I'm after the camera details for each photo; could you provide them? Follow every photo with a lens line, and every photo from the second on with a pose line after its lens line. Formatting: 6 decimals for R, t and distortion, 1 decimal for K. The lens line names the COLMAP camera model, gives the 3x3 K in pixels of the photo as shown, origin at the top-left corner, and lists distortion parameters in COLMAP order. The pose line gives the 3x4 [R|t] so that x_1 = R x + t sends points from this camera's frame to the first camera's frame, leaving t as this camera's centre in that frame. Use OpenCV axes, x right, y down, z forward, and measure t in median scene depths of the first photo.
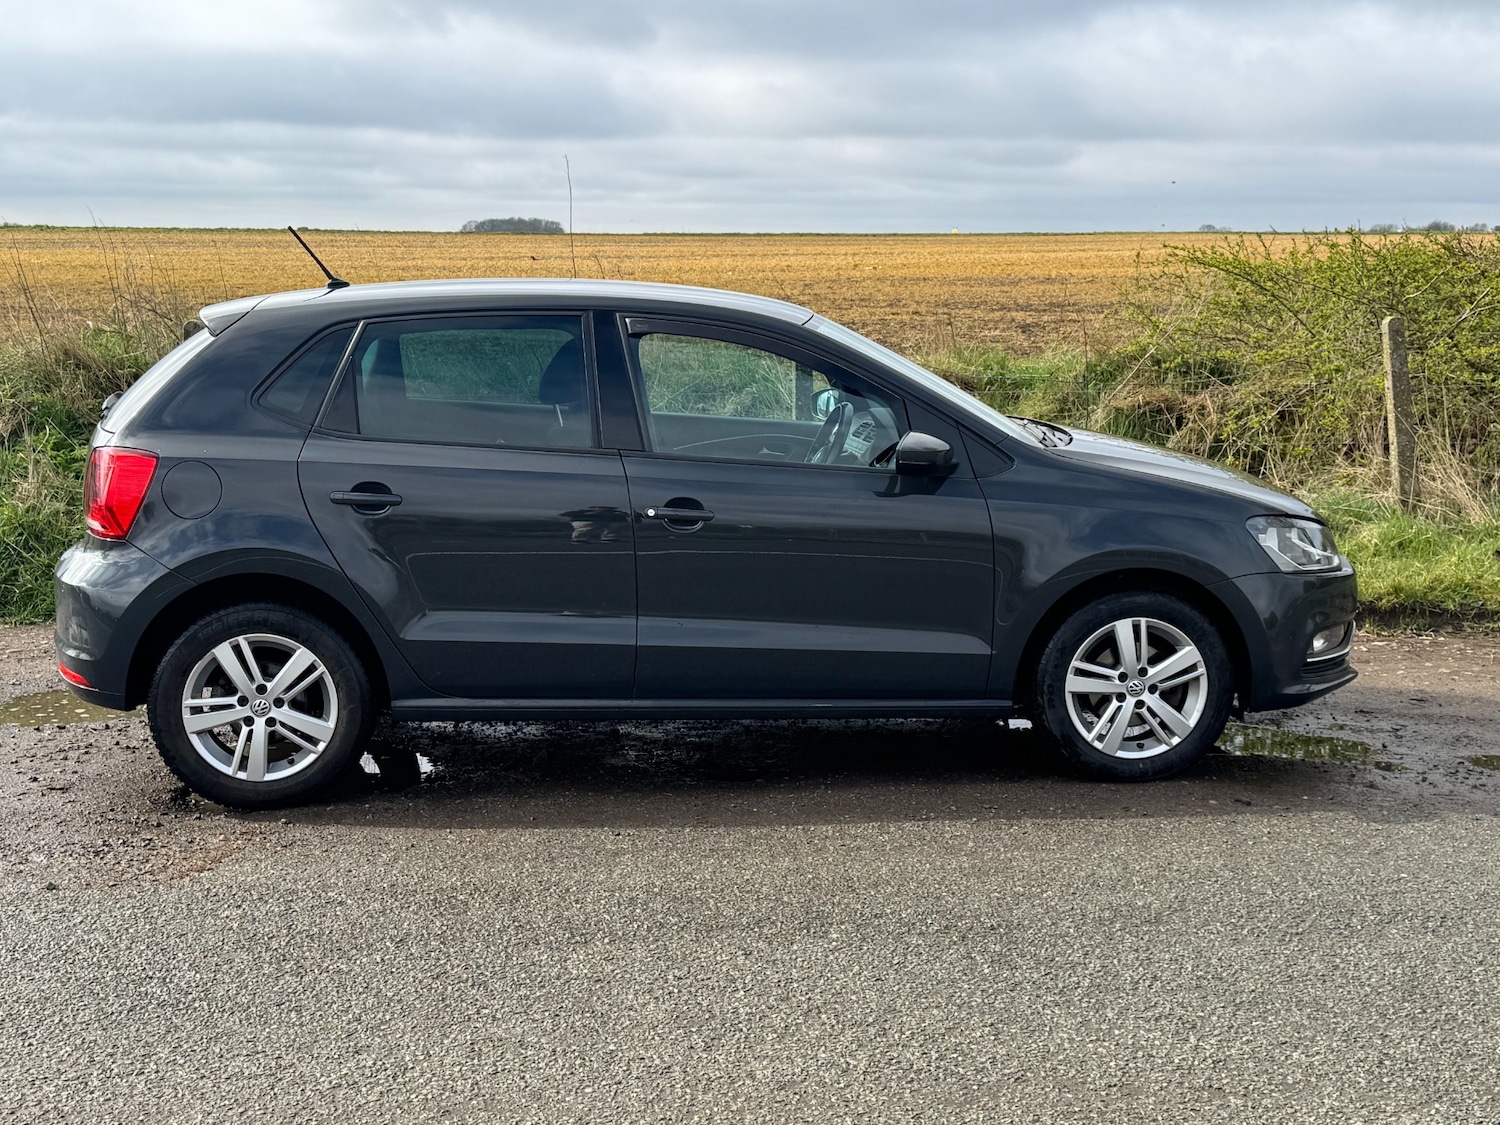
lens RADIAL K [[1801.7, 0, 760.0], [0, 1801.7, 567.1], [0, 0, 1]] dist [0.196552, -0.417866]
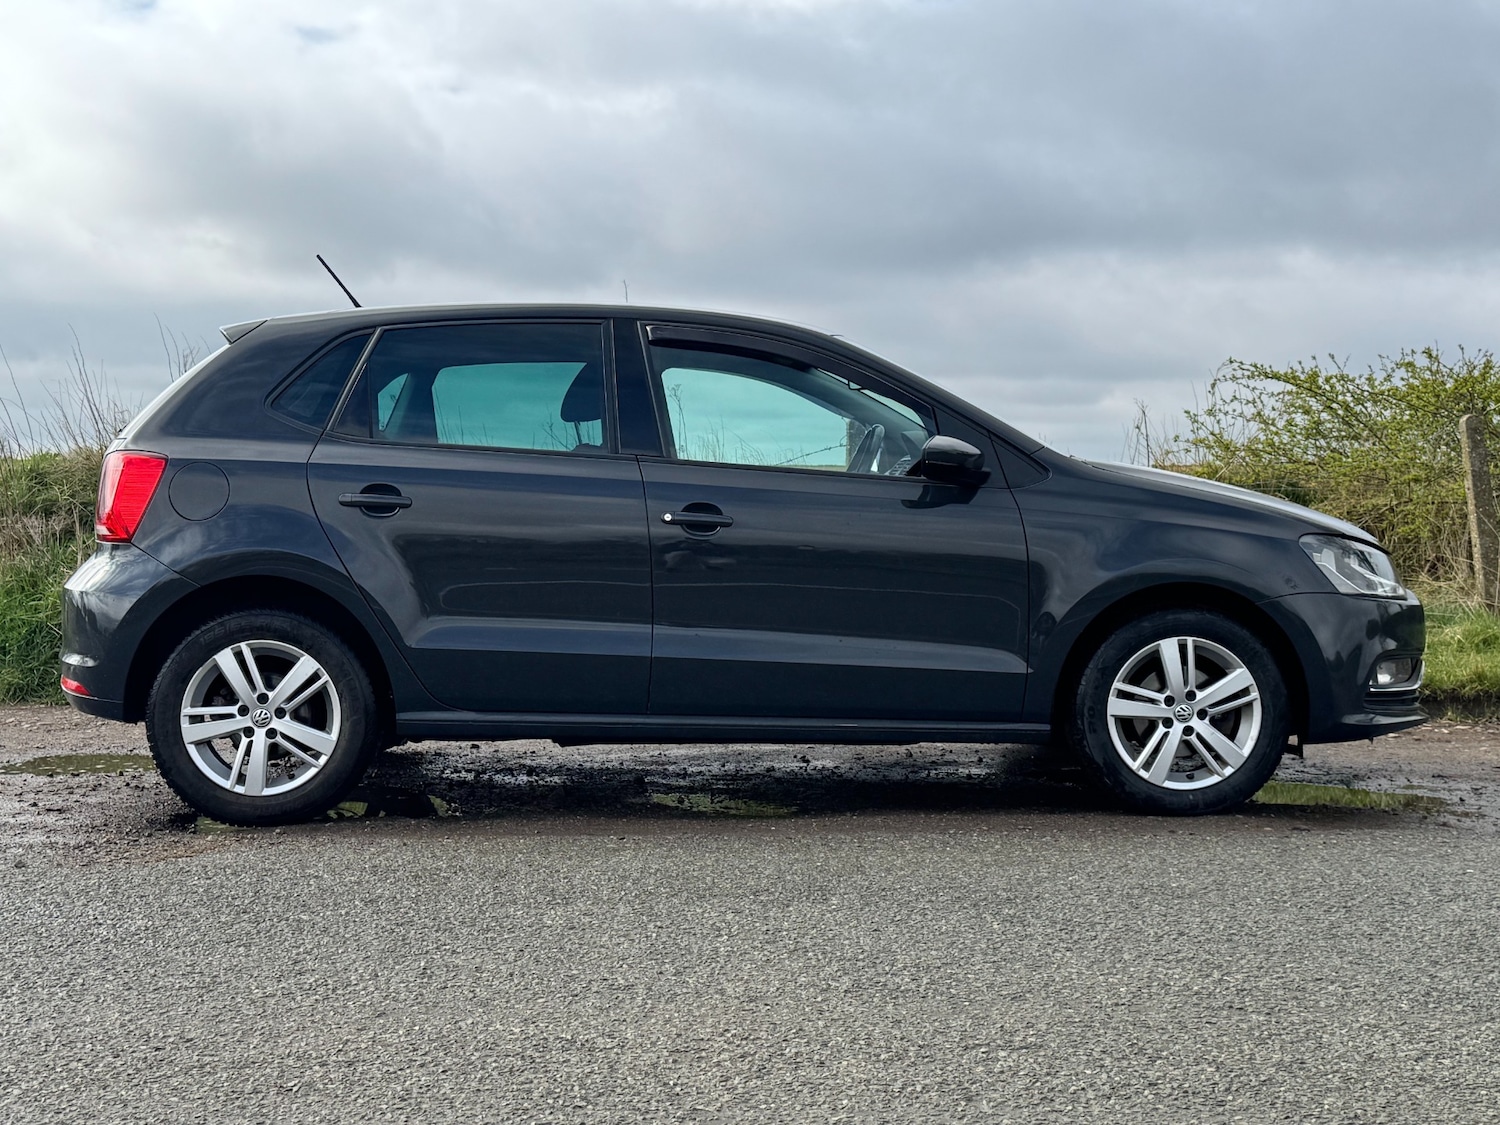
lens RADIAL K [[1814.9, 0, 750.0], [0, 1814.9, 562.5], [0, 0, 1]] dist [0.207628, -0.456857]
pose [[0.998646, 0.001925, -0.051987, 0.033544], [-0.007562, 0.994074, -0.108446, 0.097275], [0.051470, 0.108692, 0.992742, 0.040656]]
